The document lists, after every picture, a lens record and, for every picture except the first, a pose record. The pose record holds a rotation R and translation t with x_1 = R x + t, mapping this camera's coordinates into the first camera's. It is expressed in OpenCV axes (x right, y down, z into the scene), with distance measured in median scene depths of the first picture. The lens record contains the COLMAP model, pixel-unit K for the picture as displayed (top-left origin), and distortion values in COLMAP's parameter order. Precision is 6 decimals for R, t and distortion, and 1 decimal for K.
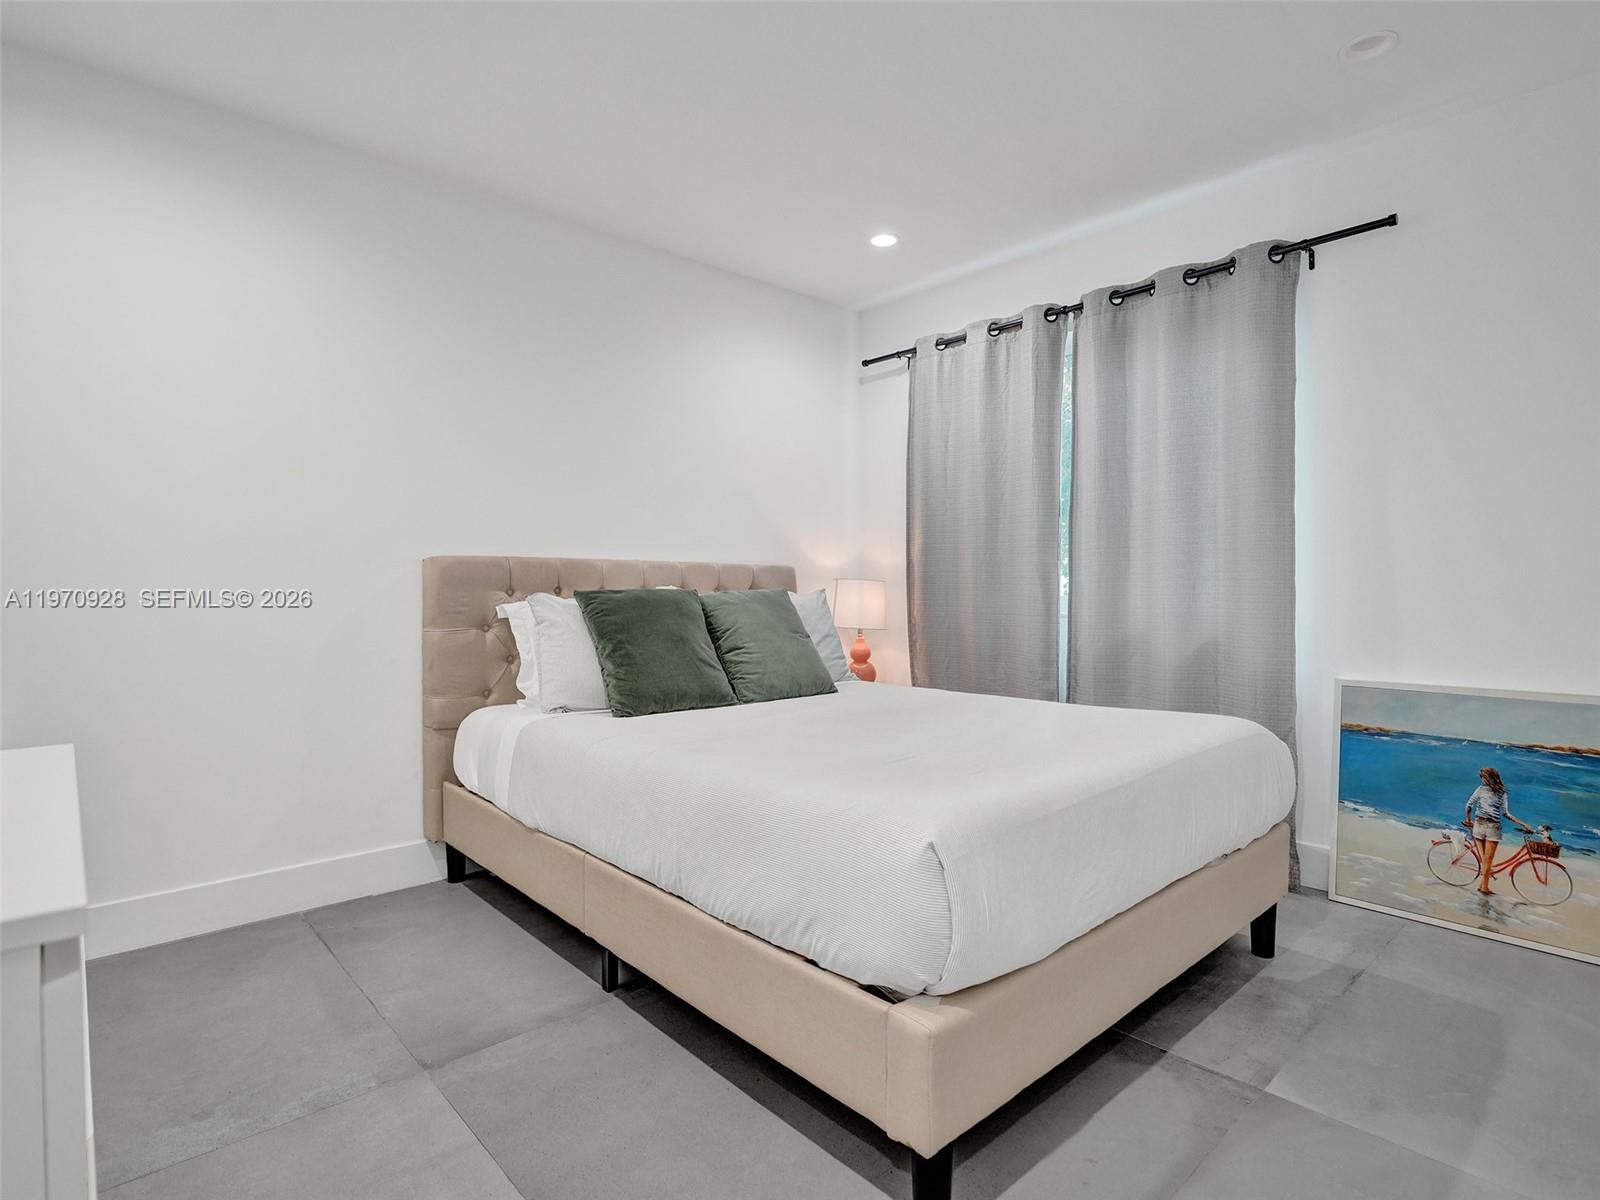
lens RADIAL K [[832.4, 0, 800.0], [0, 832.4, 600.0], [0, 0, 1]] dist [-0.003700, -0.000896]
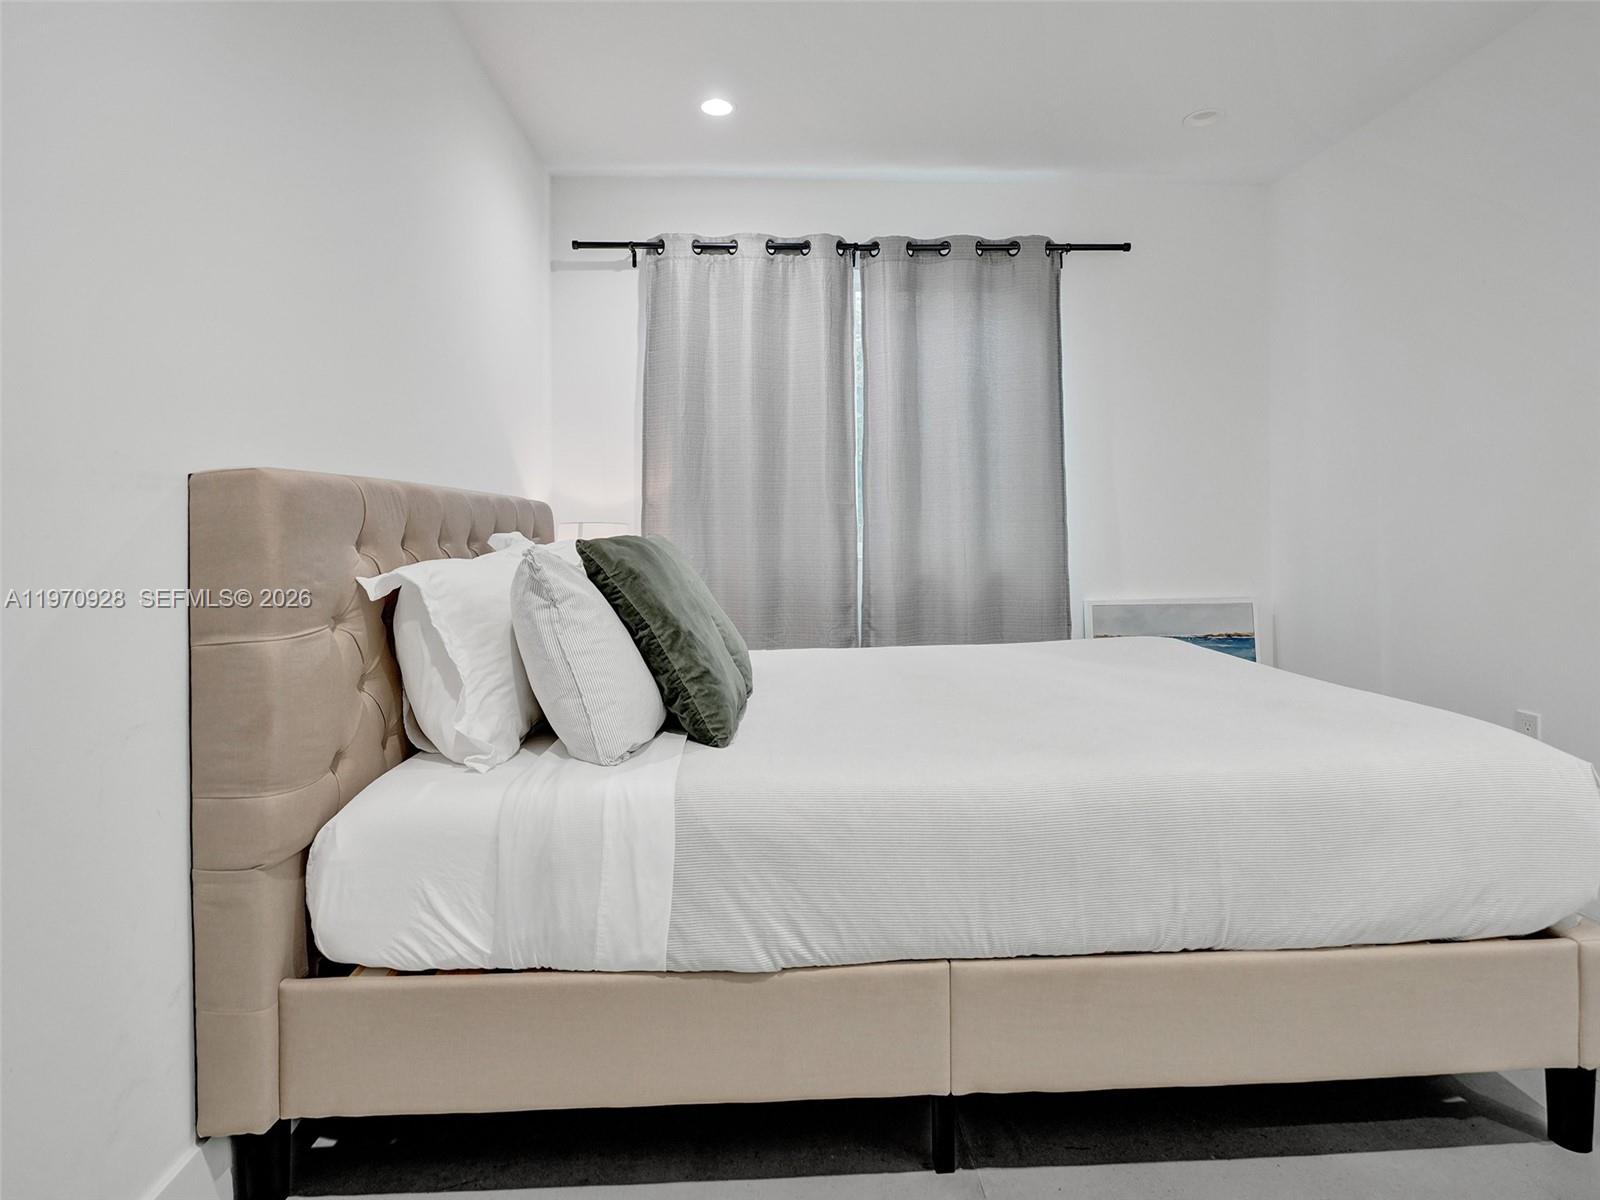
lens RADIAL K [[826.3, 0, 800.0], [0, 826.3, 533.0], [0, 0, 1]] dist [-0.000940, -0.000694]
pose [[0.638631, 0.003206, 0.769506, -0.471710], [0.024225, 0.999412, -0.024268, 0.011236], [-0.769131, 0.034140, 0.638178, 0.436310]]
